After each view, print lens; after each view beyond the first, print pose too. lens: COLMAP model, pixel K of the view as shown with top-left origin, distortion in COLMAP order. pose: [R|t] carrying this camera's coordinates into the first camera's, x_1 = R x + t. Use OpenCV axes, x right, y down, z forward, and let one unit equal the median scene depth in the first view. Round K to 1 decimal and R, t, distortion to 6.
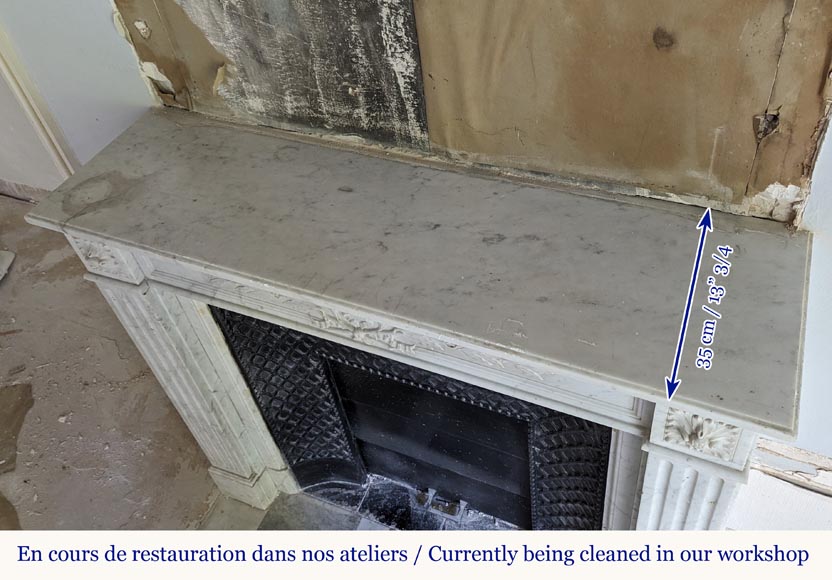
lens RADIAL K [[747.6, 0, 411.1], [0, 747.6, 286.0], [0, 0, 1]] dist [0.085640, 0.033309]
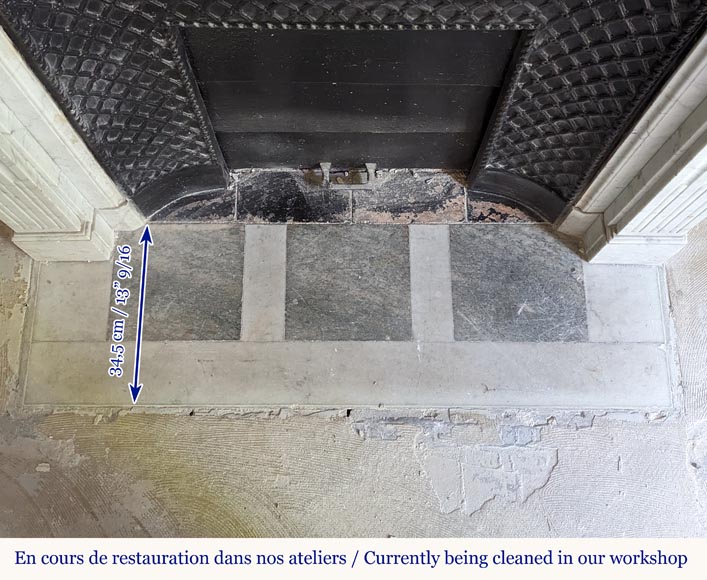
lens RADIAL K [[809.3, 0, 351.6], [0, 809.3, 288.2], [0, 0, 1]] dist [0.052665, 0.000000]
pose [[0.898314, -0.367222, 0.241205, -0.215018], [0.221458, 0.852614, 0.473292, -0.011243], [-0.379458, -0.371748, 0.847240, 0.249435]]
